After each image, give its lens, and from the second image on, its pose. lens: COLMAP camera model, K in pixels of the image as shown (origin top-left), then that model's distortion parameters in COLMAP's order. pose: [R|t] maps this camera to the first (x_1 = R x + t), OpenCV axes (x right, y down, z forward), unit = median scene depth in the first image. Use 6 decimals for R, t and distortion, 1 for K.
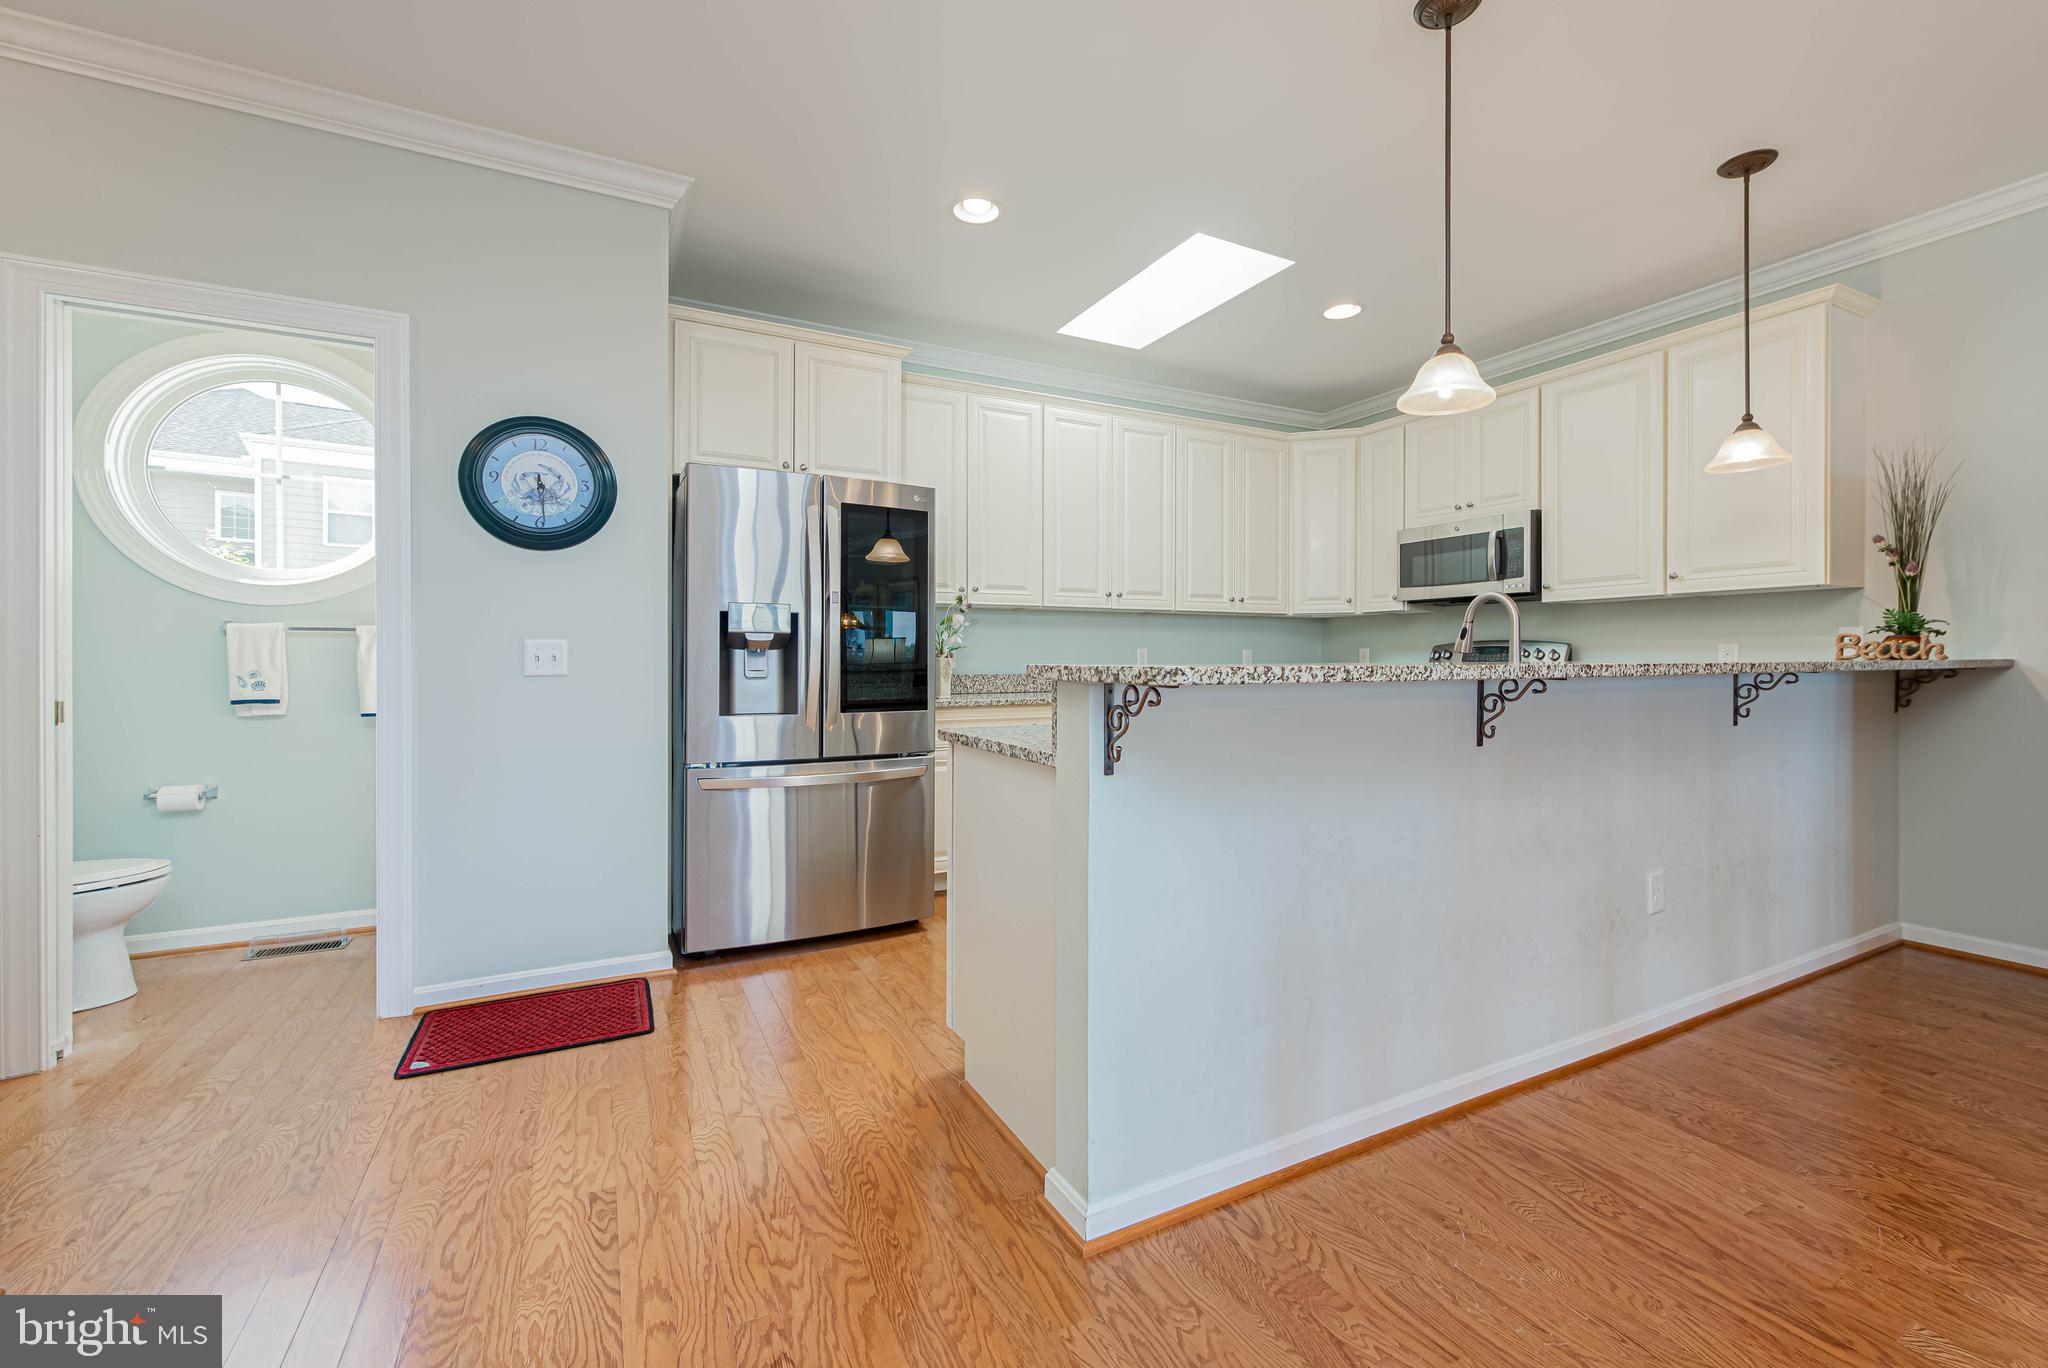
lens RADIAL K [[812.8, 0, 1026.7], [0, 812.8, 642.4], [0, 0, 1]] dist [-0.000368, -0.000076]
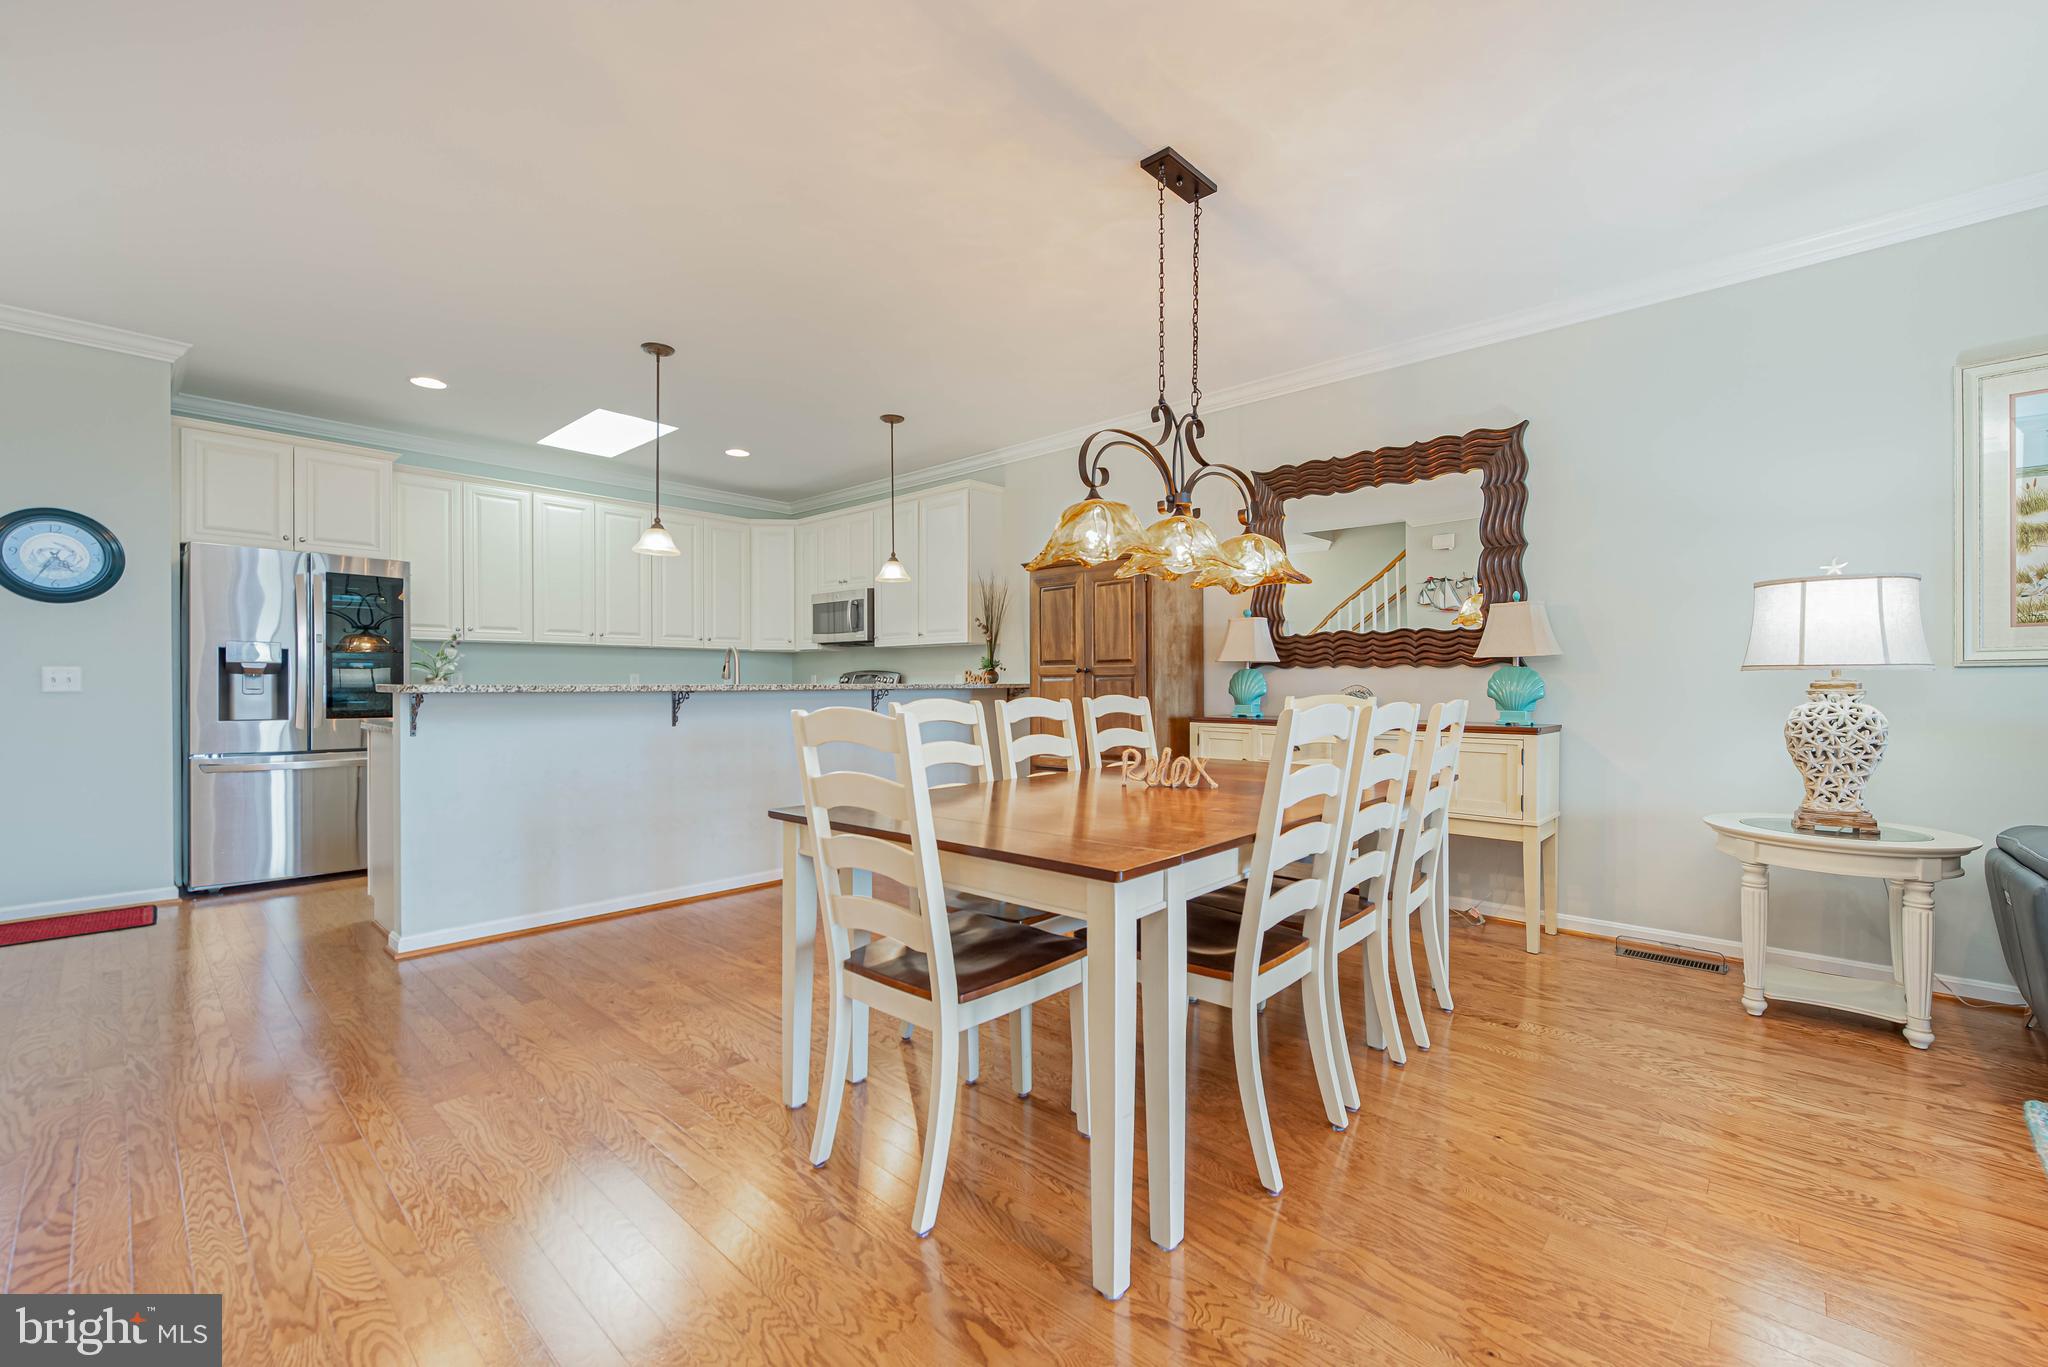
lens RADIAL K [[825.6, 0, 981.6], [0, 825.6, 683.0], [0, 0, 1]] dist [0.000420, -0.000930]
pose [[0.950170, 0.003935, 0.311707, 0.426438], [-0.011321, 0.999696, 0.021889, -0.021870], [-0.311526, -0.024327, 0.949926, -0.763469]]
